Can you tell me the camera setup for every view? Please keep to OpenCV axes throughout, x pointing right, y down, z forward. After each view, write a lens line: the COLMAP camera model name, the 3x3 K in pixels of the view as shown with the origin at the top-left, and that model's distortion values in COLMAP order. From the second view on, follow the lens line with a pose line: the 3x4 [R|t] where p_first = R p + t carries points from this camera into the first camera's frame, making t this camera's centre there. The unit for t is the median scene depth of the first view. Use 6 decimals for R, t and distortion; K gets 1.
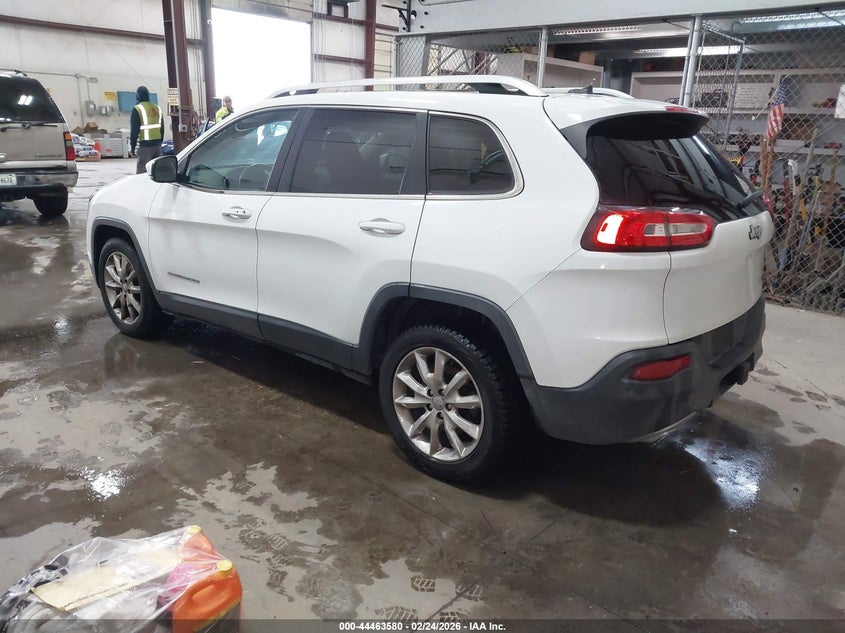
lens RADIAL K [[649.9, 0, 424.5], [0, 649.9, 317.0], [0, 0, 1]] dist [-0.007786, -0.001024]
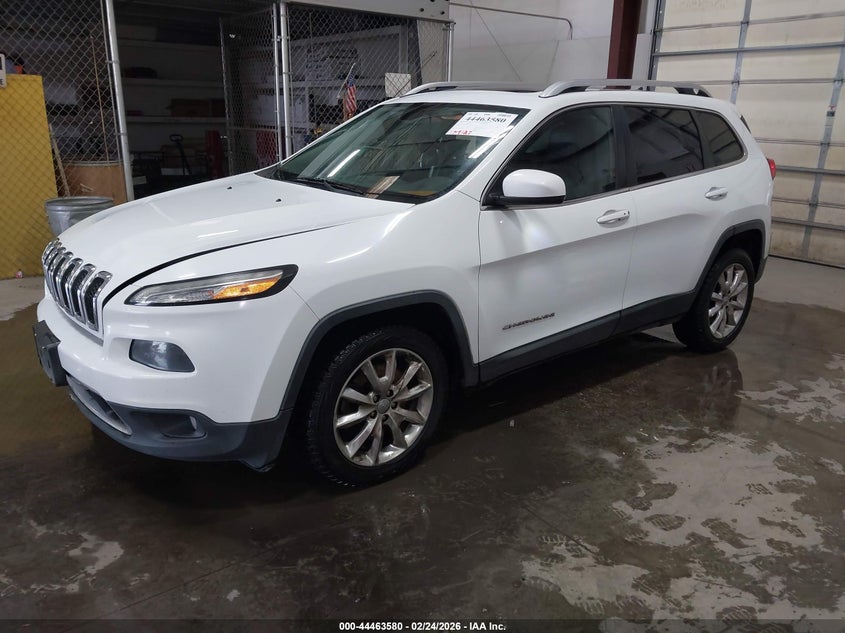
lens RADIAL K [[649.9, 0, 424.5], [0, 649.9, 317.0], [0, 0, 1]] dist [-0.007786, -0.001024]
pose [[0.209520, -0.319392, 0.924170, -1.228234], [0.268256, 0.927660, 0.259781, -0.332231], [-0.940287, 0.193485, 0.280042, 0.982998]]
